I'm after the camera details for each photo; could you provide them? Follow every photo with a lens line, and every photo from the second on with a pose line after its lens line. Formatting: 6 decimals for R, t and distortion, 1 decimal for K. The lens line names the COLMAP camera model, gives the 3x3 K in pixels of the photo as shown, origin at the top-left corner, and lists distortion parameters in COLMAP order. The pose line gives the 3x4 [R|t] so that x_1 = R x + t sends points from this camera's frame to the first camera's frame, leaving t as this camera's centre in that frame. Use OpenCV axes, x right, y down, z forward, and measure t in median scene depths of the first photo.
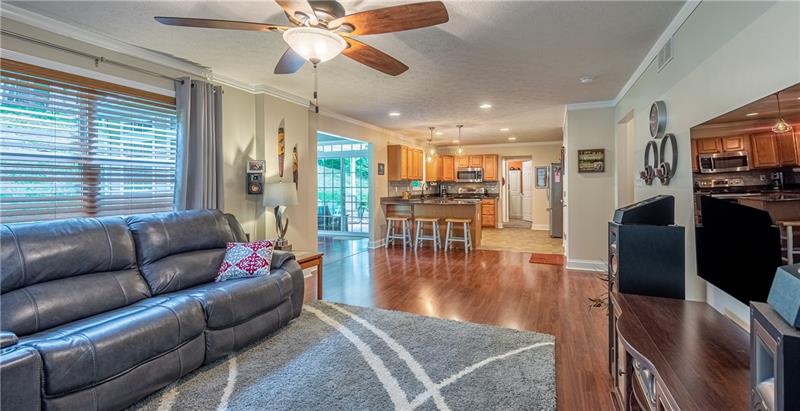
lens RADIAL K [[343.5, 0, 407.3], [0, 343.5, 185.1], [0, 0, 1]] dist [0.001853, -0.005002]
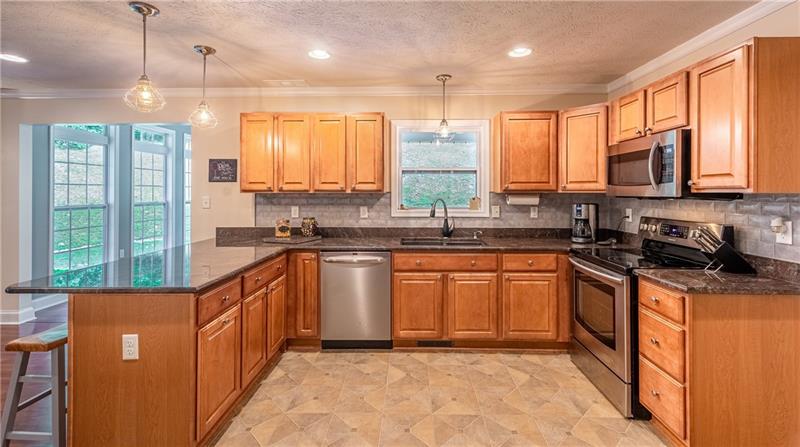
lens RADIAL K [[336.1, 0, 401.6], [0, 336.1, 192.7], [0, 0, 1]] dist [0.001264, 0.000200]
pose [[0.378630, 0.004266, -0.925538, 0.487388], [-0.003231, 0.999989, 0.003288, -0.017057], [0.925543, 0.001745, 0.378639, 1.079938]]
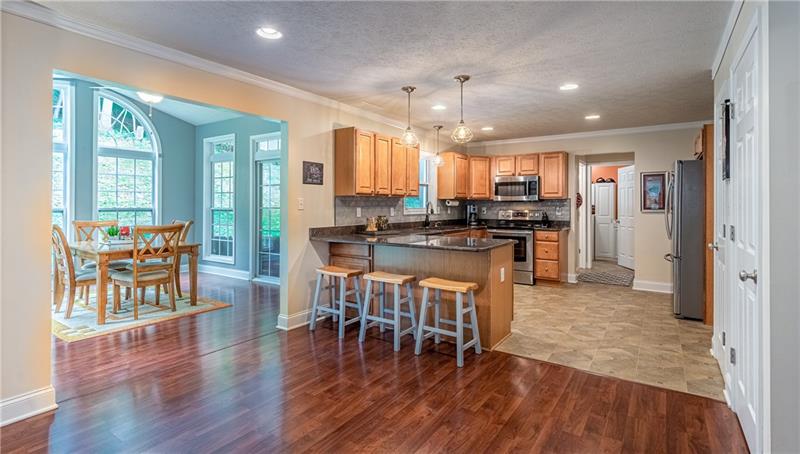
lens RADIAL K [[384.0, 0, 400.9], [0, 384.0, 204.6], [0, 0, 1]] dist [0.000980, 0.000042]
pose [[0.979614, 0.006812, -0.200772, 0.174755], [-0.007395, 0.999970, -0.002154, 0.000910], [0.200752, 0.003595, 0.979636, 0.468480]]
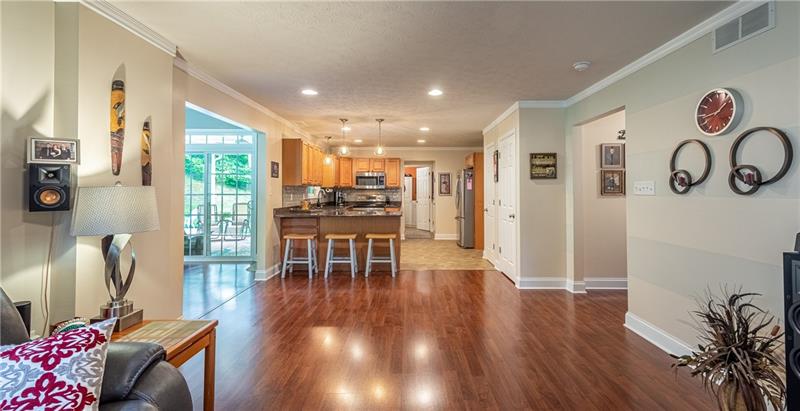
lens RADIAL K [[343.5, 0, 407.3], [0, 343.5, 185.1], [0, 0, 1]] dist [0.001853, -0.005002]
pose [[0.922804, 0.012218, 0.385076, -0.099492], [-0.004609, 0.999776, -0.020678, 0.000024], [-0.385242, 0.017307, 0.922653, 0.219444]]
